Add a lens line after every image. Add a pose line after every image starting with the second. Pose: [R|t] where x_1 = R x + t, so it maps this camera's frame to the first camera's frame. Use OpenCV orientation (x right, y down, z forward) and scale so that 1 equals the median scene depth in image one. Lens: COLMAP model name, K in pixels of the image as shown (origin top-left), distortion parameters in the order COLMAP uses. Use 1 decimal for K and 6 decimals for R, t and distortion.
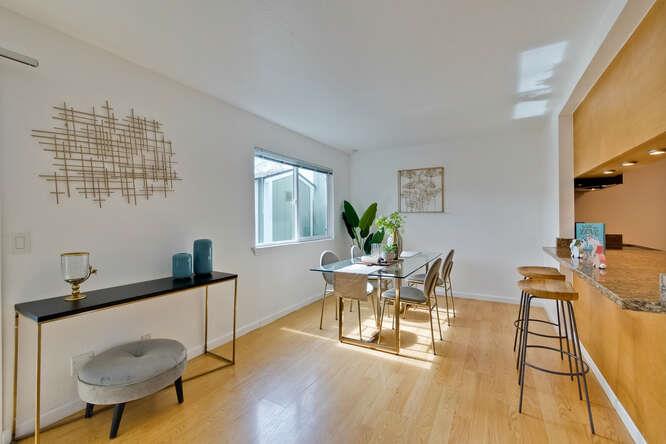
lens RADIAL K [[285.9, 0, 335.0], [0, 285.9, 219.6], [0, 0, 1]] dist [-0.002277, -0.000310]
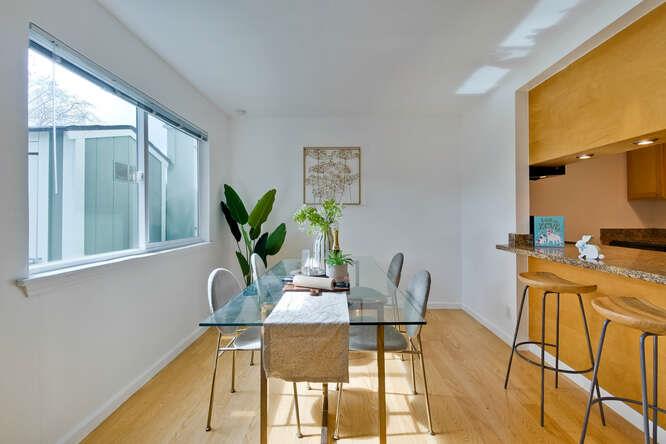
lens RADIAL K [[288.6, 0, 334.6], [0, 288.6, 214.2], [0, 0, 1]] dist [-0.001290, -0.000092]
pose [[0.877167, 0.003129, 0.480175, -0.080513], [-0.000359, 0.999983, -0.005861, 0.007996], [-0.480185, 0.004968, 0.877153, 0.363207]]
